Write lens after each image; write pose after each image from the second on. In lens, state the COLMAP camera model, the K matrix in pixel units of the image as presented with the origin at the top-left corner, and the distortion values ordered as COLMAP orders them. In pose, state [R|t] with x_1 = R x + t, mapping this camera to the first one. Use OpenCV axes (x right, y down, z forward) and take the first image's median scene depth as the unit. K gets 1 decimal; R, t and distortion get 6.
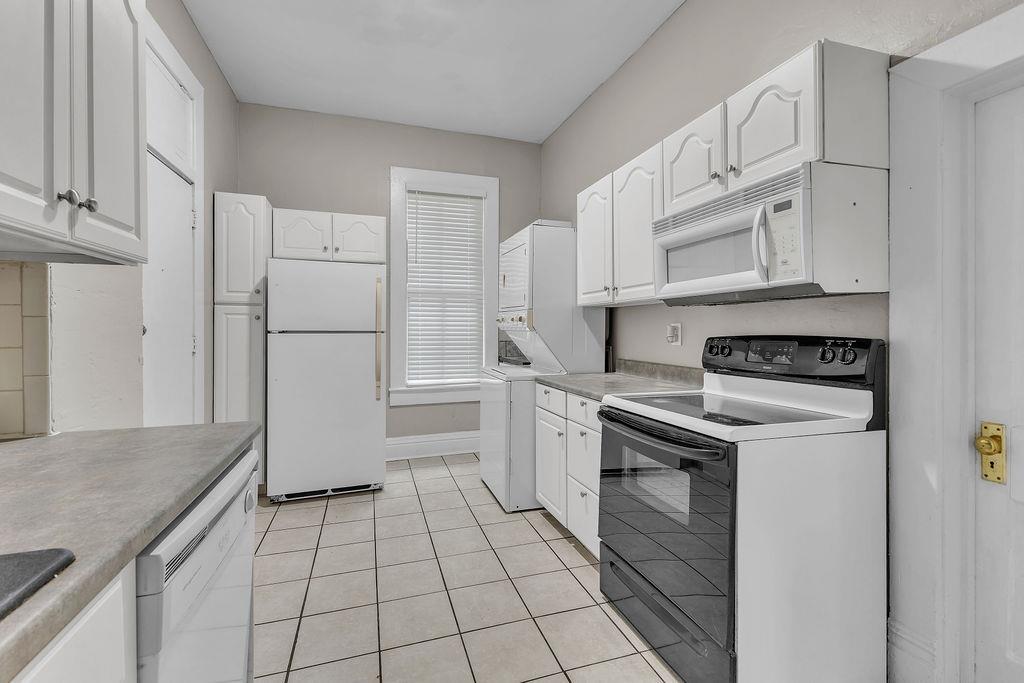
lens RADIAL K [[443.4, 0, 503.5], [0, 443.4, 332.0], [0, 0, 1]] dist [0.012896, -0.000057]
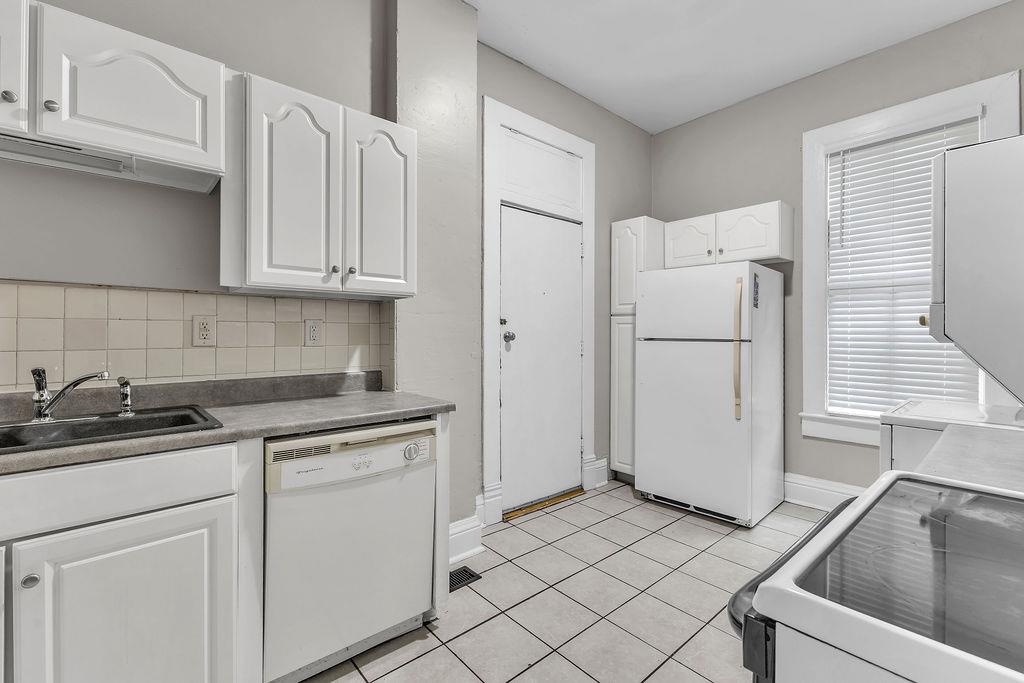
lens RADIAL K [[443.3, 0, 508.4], [0, 443.3, 331.6], [0, 0, 1]] dist [0.010776, -0.000709]
pose [[0.405235, -0.007231, -0.914184, 0.322091], [-0.012480, 0.999832, -0.013441, -0.000432], [0.914127, 0.016856, 0.405077, 0.247153]]
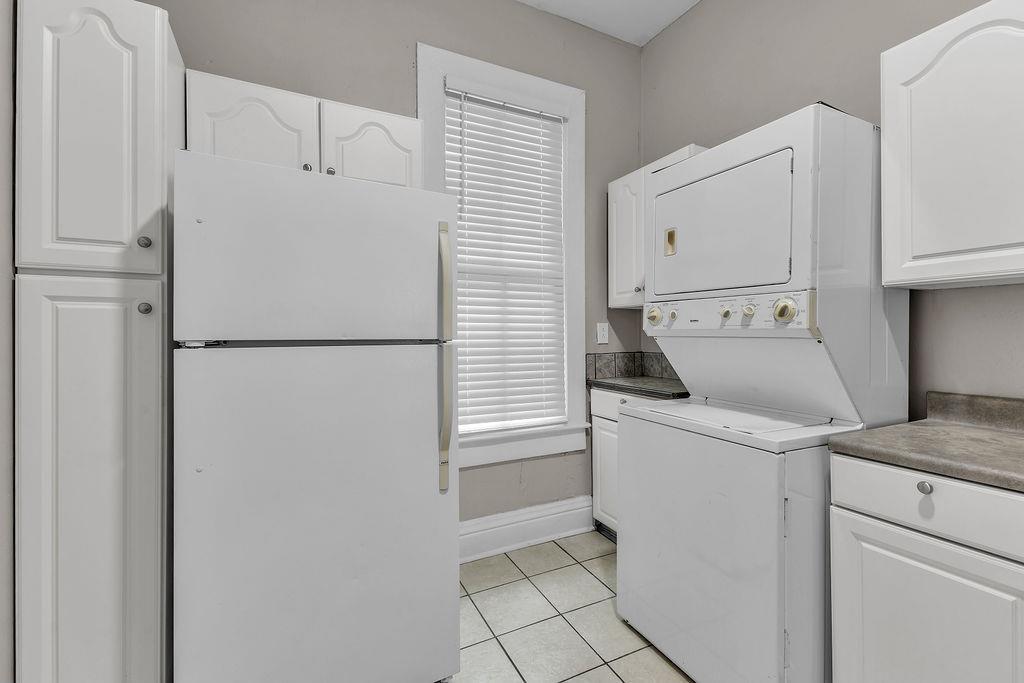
lens RADIAL K [[443.3, 0, 508.4], [0, 443.3, 331.6], [0, 0, 1]] dist [0.010776, -0.000709]
pose [[0.987598, -0.004362, 0.156946, -0.285164], [0.006359, 0.999905, -0.012226, -0.004619], [-0.156878, 0.013072, 0.987531, 0.537182]]
